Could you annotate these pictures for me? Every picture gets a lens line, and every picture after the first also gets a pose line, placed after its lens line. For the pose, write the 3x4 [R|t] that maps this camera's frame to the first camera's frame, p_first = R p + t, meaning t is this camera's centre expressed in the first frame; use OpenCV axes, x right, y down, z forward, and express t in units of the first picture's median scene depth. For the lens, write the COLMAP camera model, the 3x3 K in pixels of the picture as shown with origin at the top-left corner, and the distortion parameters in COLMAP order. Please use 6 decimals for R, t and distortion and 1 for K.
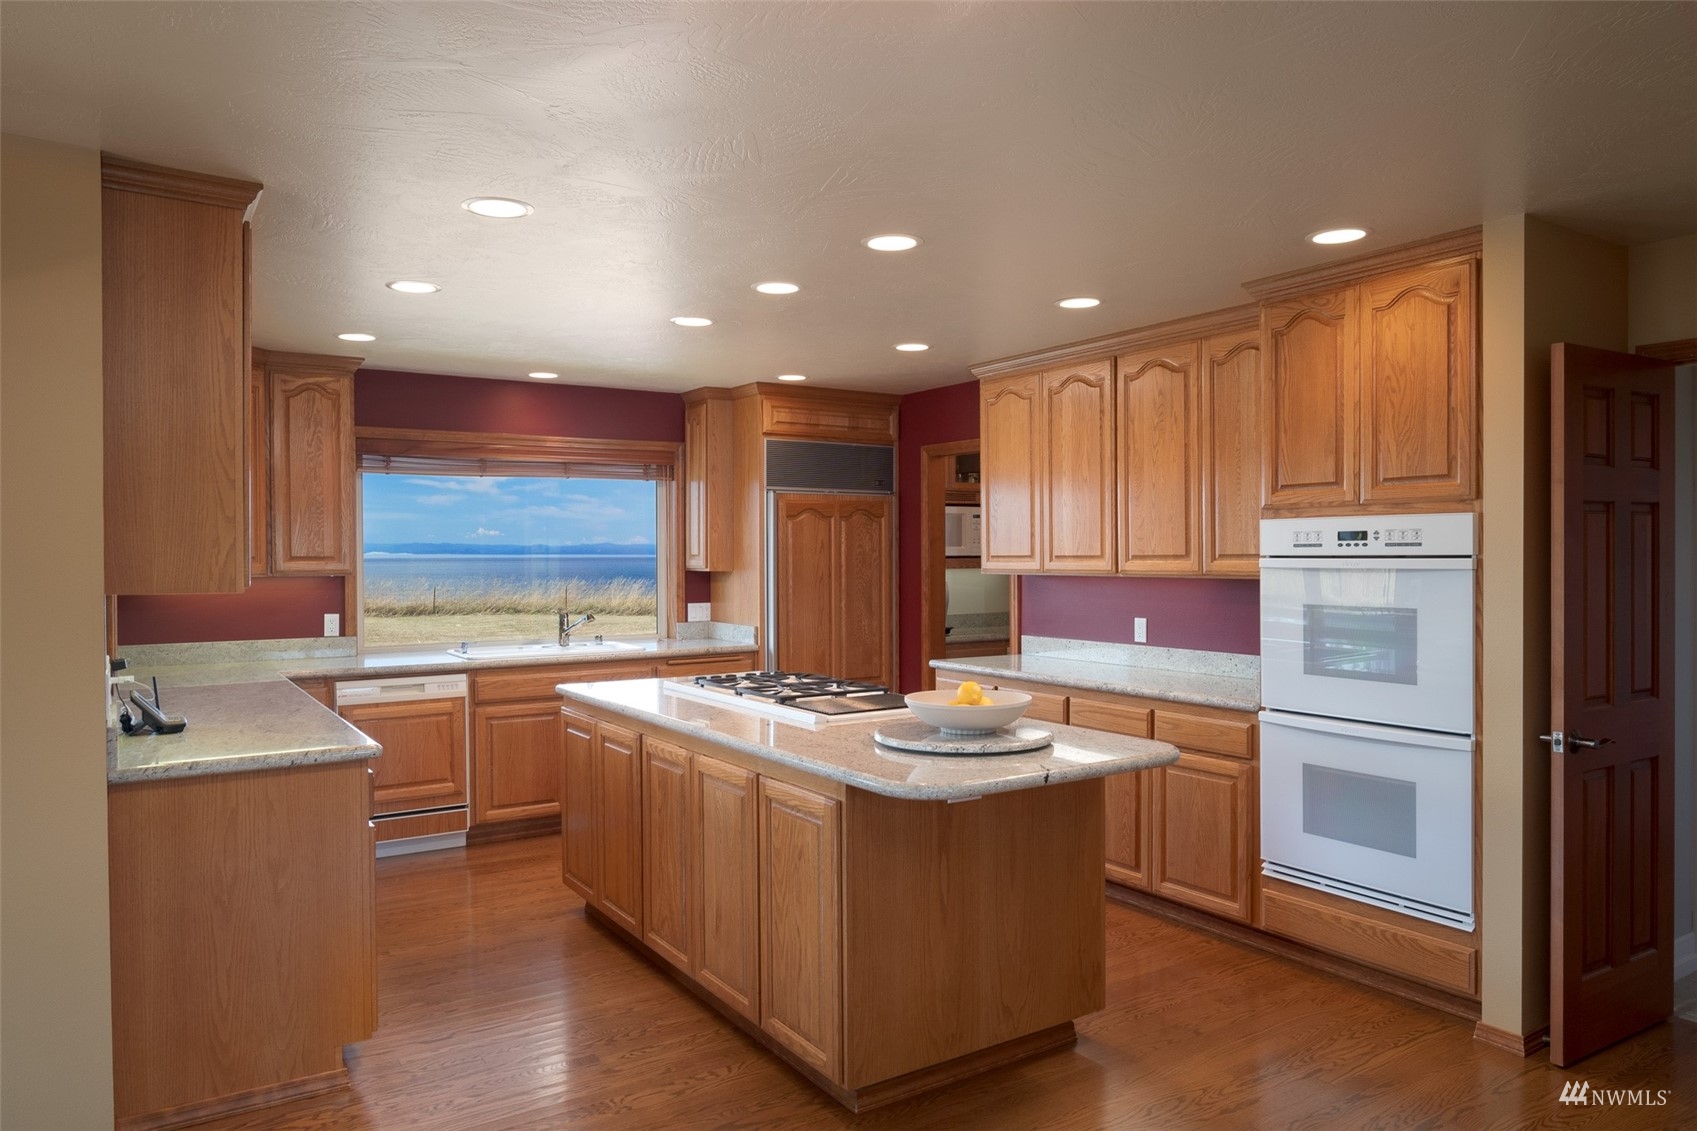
lens RADIAL K [[1118.5, 0, 849.9], [0, 1118.5, 563.0], [0, 0, 1]] dist [-0.010009, -0.000639]
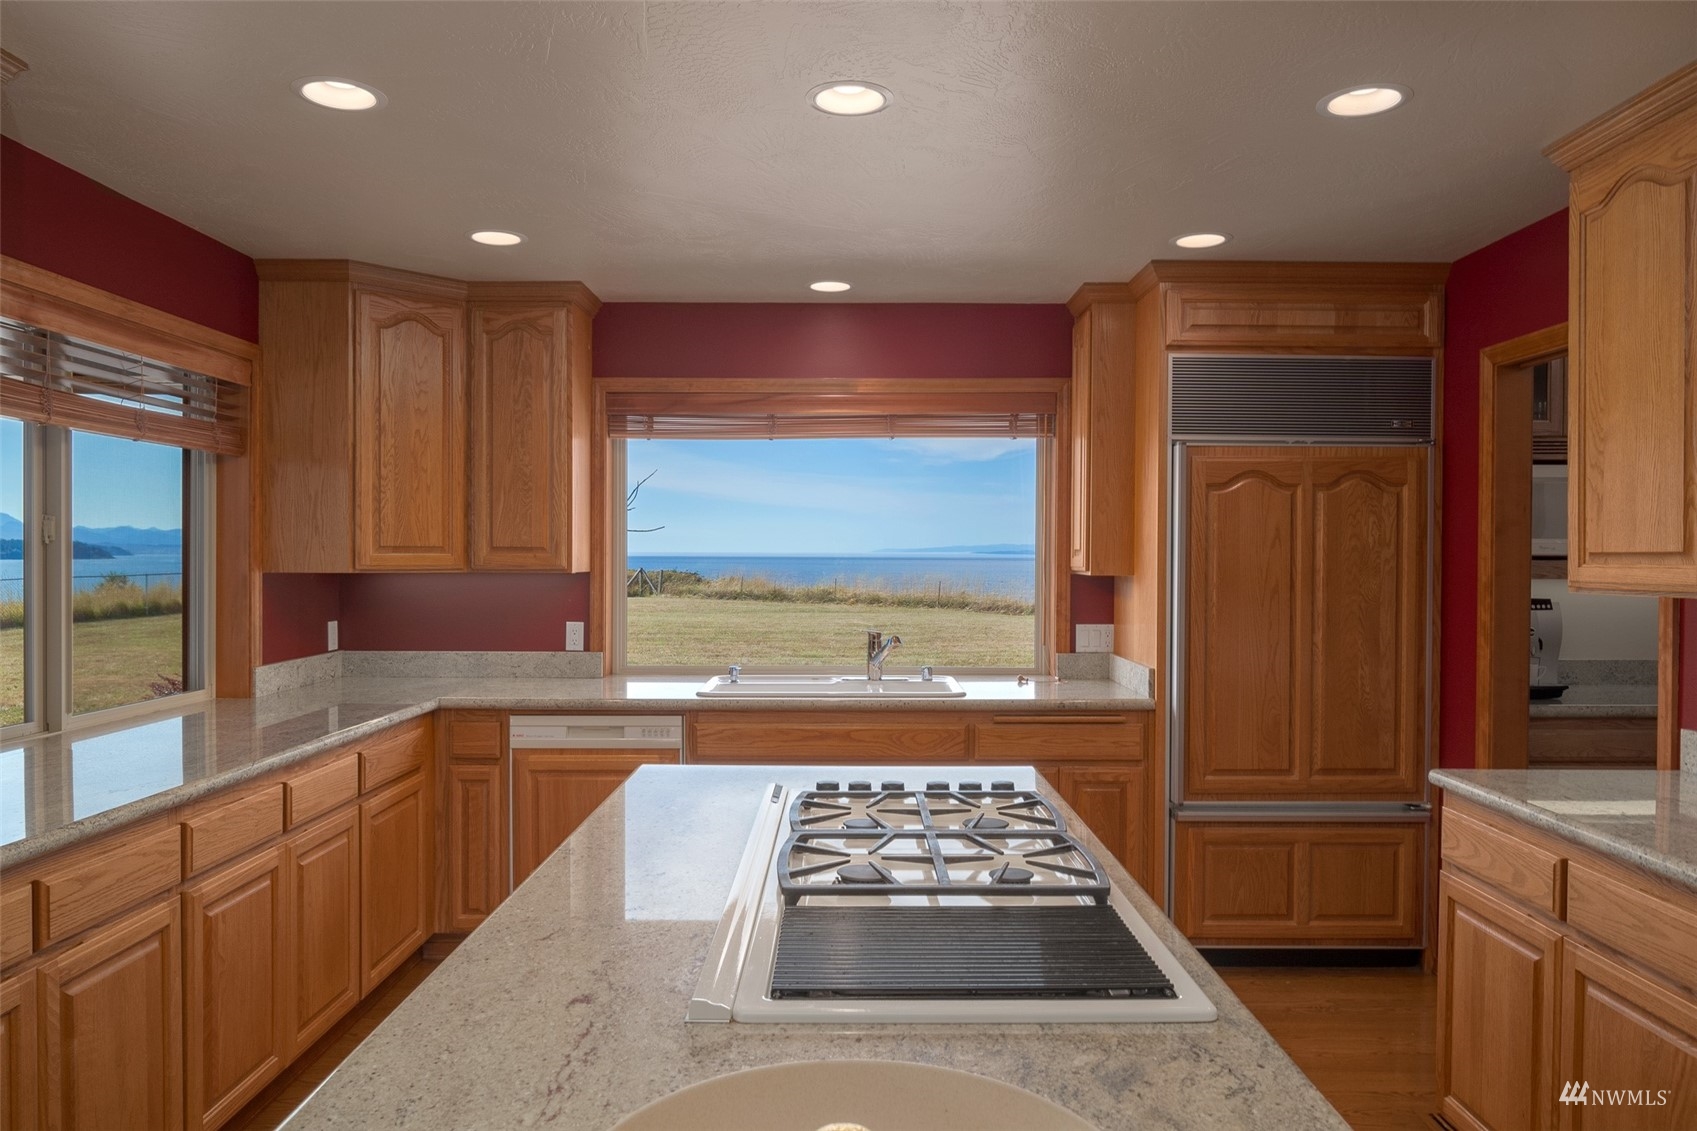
lens RADIAL K [[1118.5, 0, 848.8], [0, 1118.5, 563.3], [0, 0, 1]] dist [-0.010009, -0.000639]
pose [[0.839626, 0.012808, -0.543014, 0.102144], [-0.012484, 0.999913, 0.004281, -0.000602], [0.543021, 0.003184, 0.839713, 0.392442]]
